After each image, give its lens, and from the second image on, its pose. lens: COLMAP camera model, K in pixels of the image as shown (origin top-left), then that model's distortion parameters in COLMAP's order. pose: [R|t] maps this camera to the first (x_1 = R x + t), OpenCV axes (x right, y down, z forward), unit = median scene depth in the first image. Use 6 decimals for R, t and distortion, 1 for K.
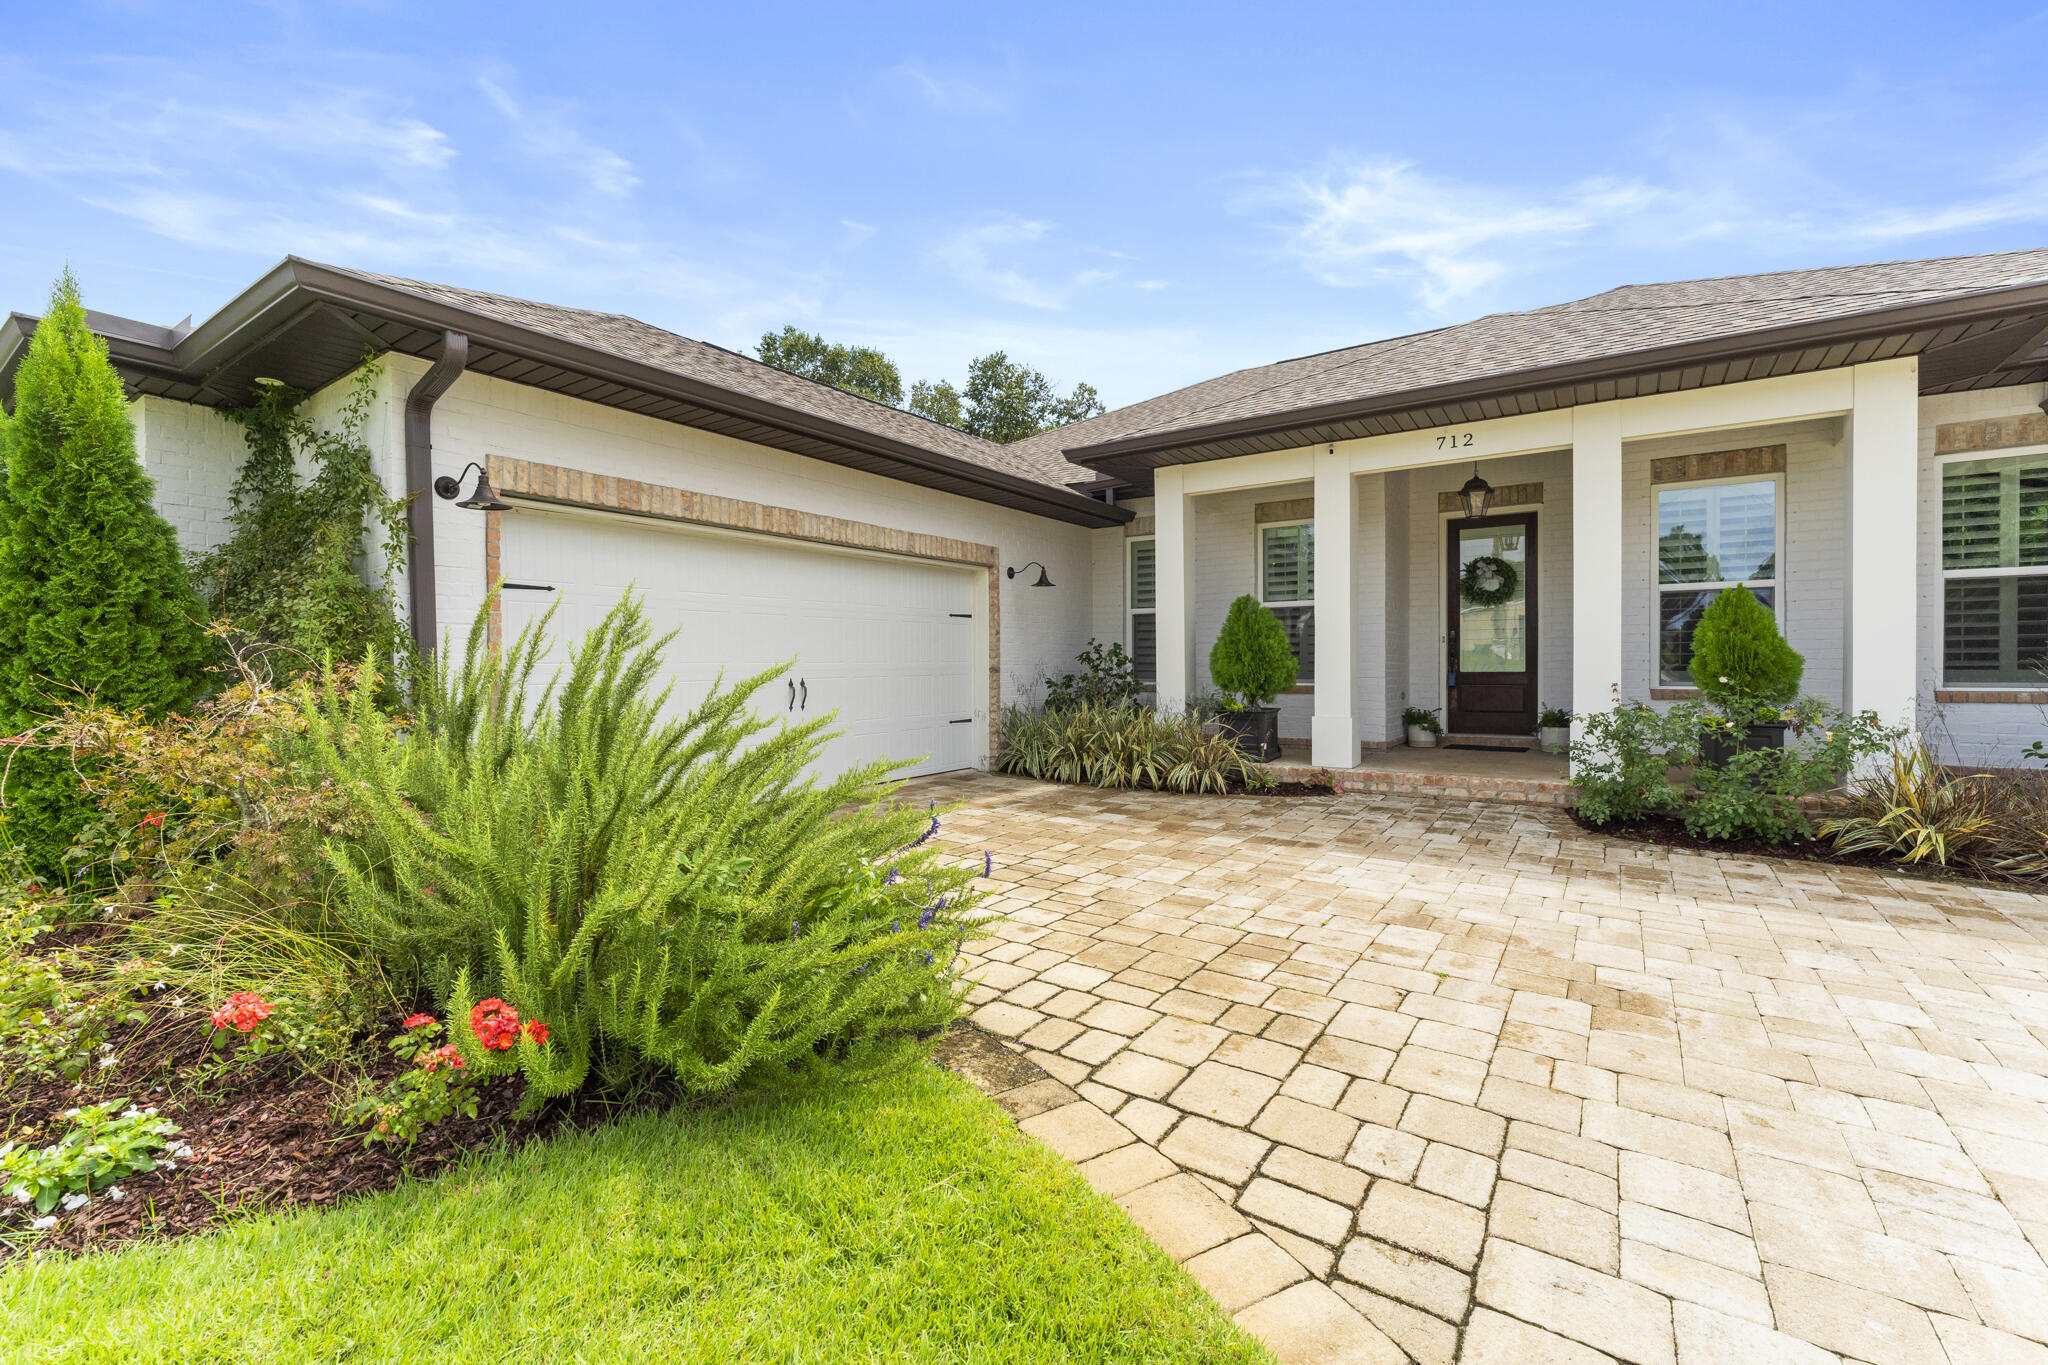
lens RADIAL K [[860.6, 0, 1023.8], [0, 860.6, 670.4], [0, 0, 1]] dist [0.000198, -0.000093]
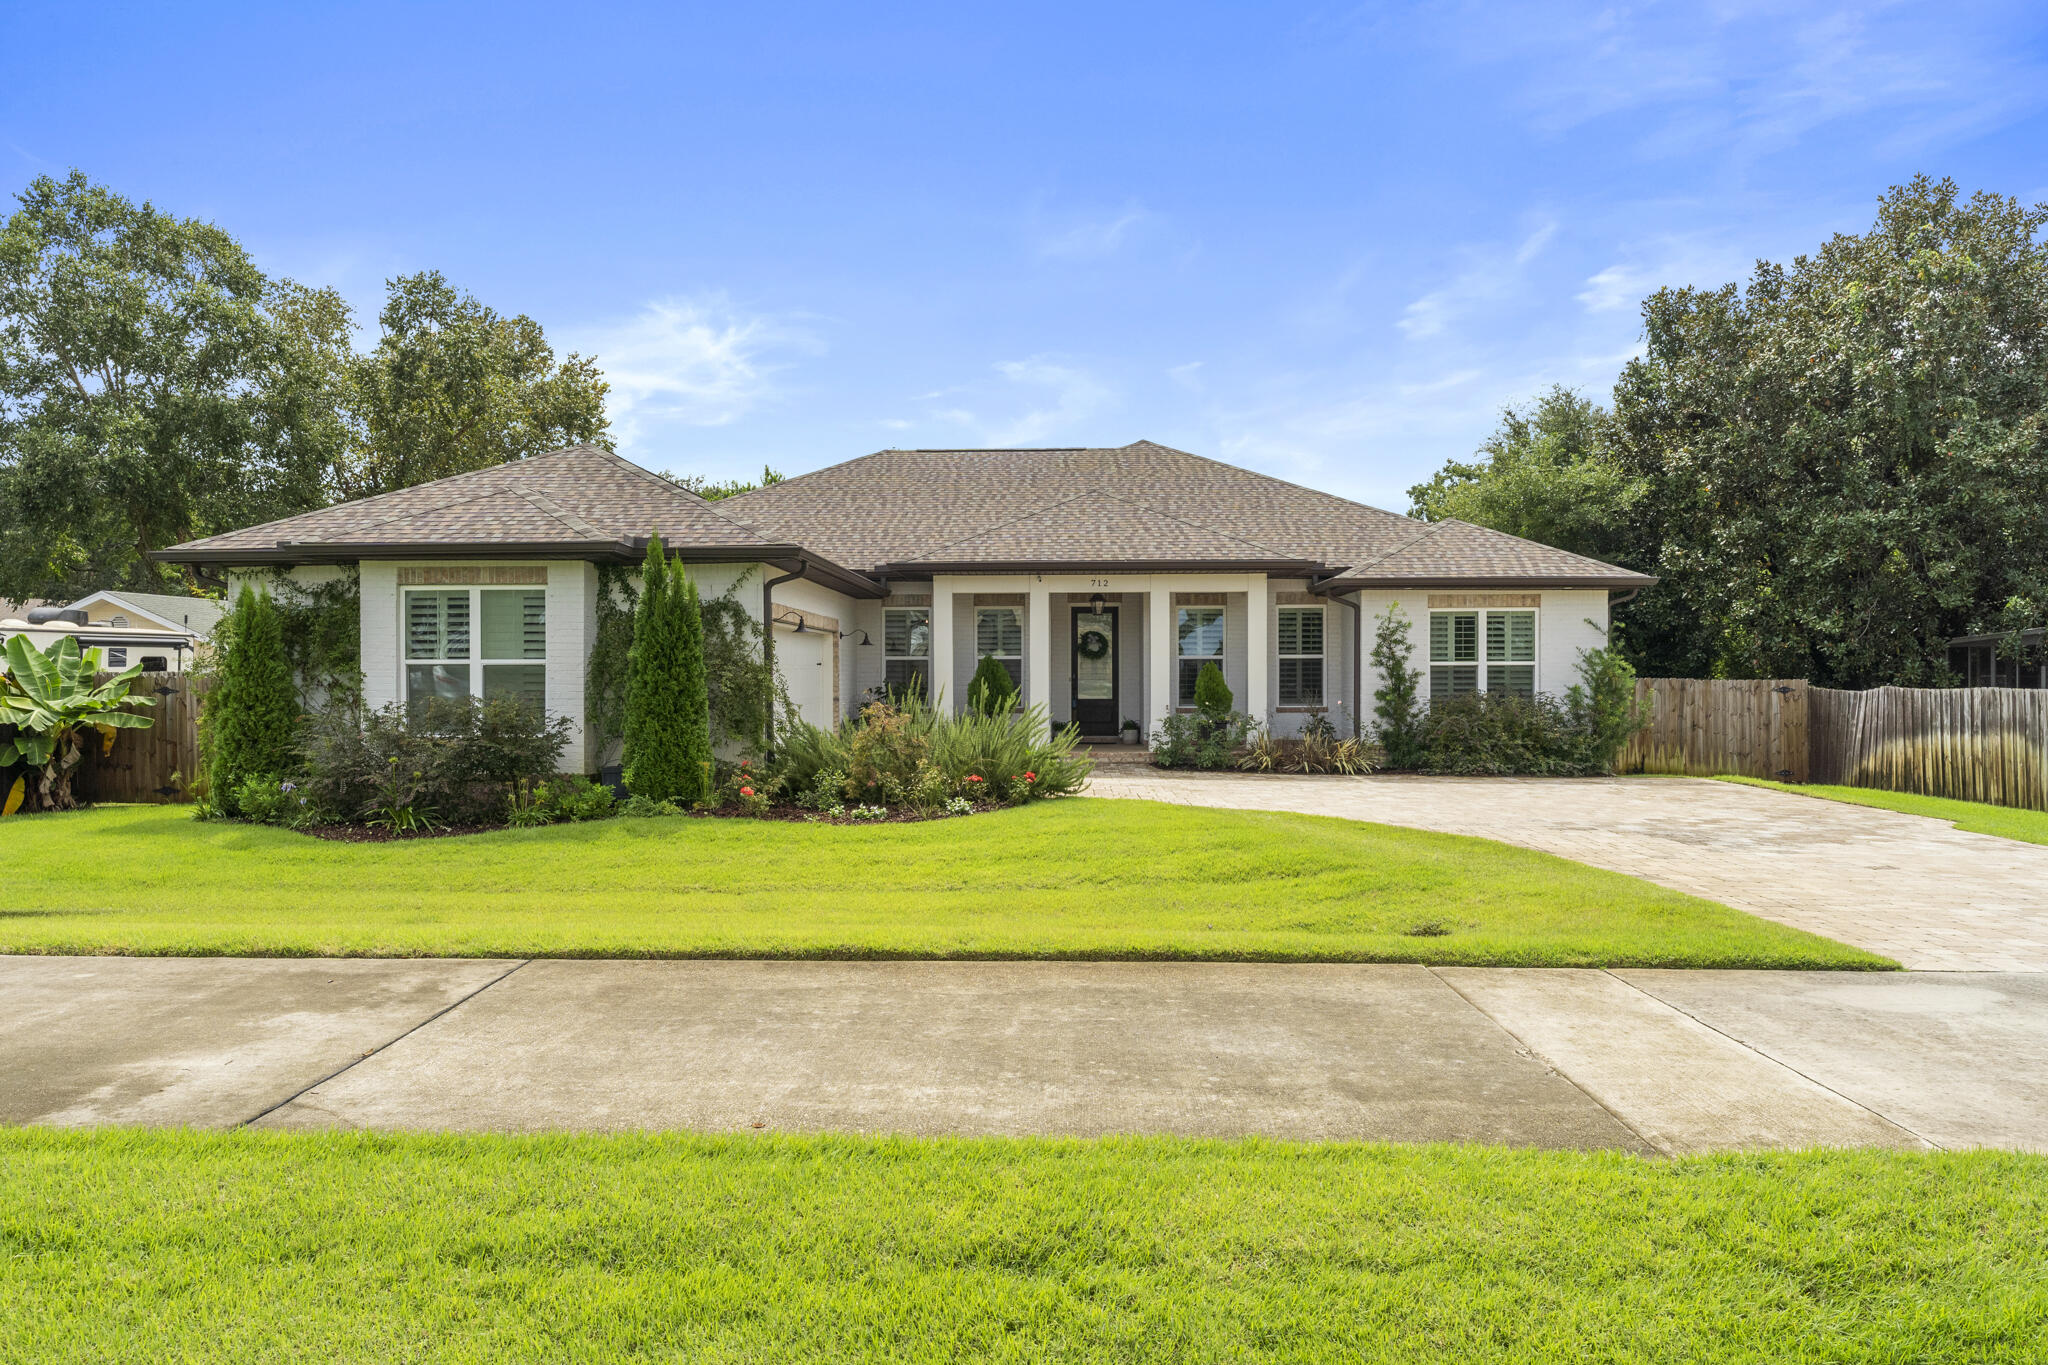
lens RADIAL K [[1416.5, 0, 1024.0], [0, 1416.5, 682.5], [0, 0, 1]] dist [-0.000987, -0.001452]
pose [[0.832061, 0.002354, 0.554679, -1.356569], [0.000234, 0.999989, -0.004596, -0.022092], [-0.554684, 0.003954, 0.832052, -1.505174]]
